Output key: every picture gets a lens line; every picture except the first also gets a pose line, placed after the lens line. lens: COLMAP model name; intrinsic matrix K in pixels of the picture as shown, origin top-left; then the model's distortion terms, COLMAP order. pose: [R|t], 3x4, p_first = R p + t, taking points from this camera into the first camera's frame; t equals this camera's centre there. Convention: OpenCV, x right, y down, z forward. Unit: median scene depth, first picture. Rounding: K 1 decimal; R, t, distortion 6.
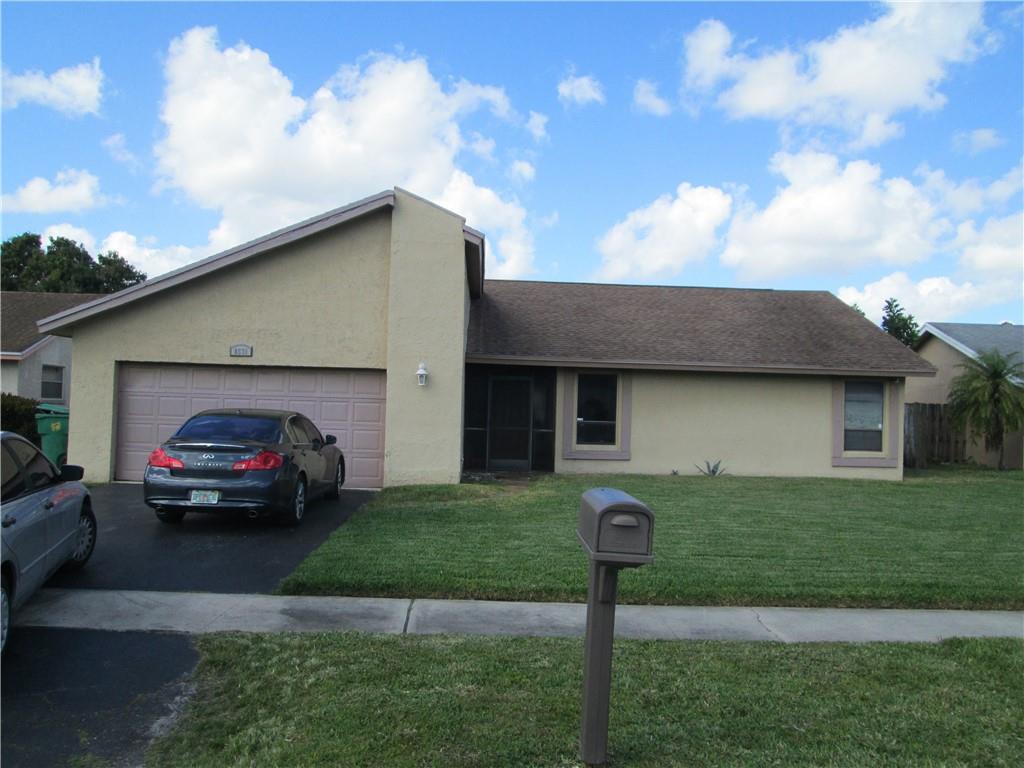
lens RADIAL K [[855.1, 0, 522.0], [0, 855.1, 389.3], [0, 0, 1]] dist [-0.040390, 0.015284]
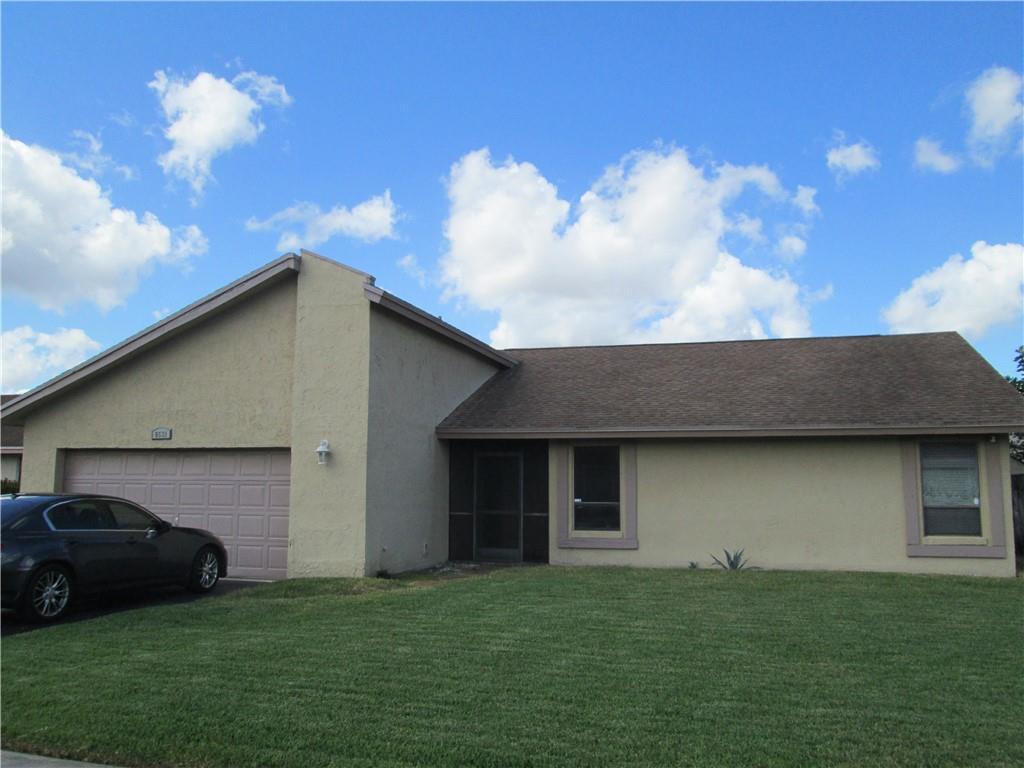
lens RADIAL K [[855.1, 0, 515.8], [0, 855.1, 384.3], [0, 0, 1]] dist [-0.040390, 0.015284]
pose [[0.947182, -0.060804, -0.314880, 0.291158], [0.026697, 0.993404, -0.111520, 0.014030], [0.319584, 0.097223, 0.942557, 0.178494]]
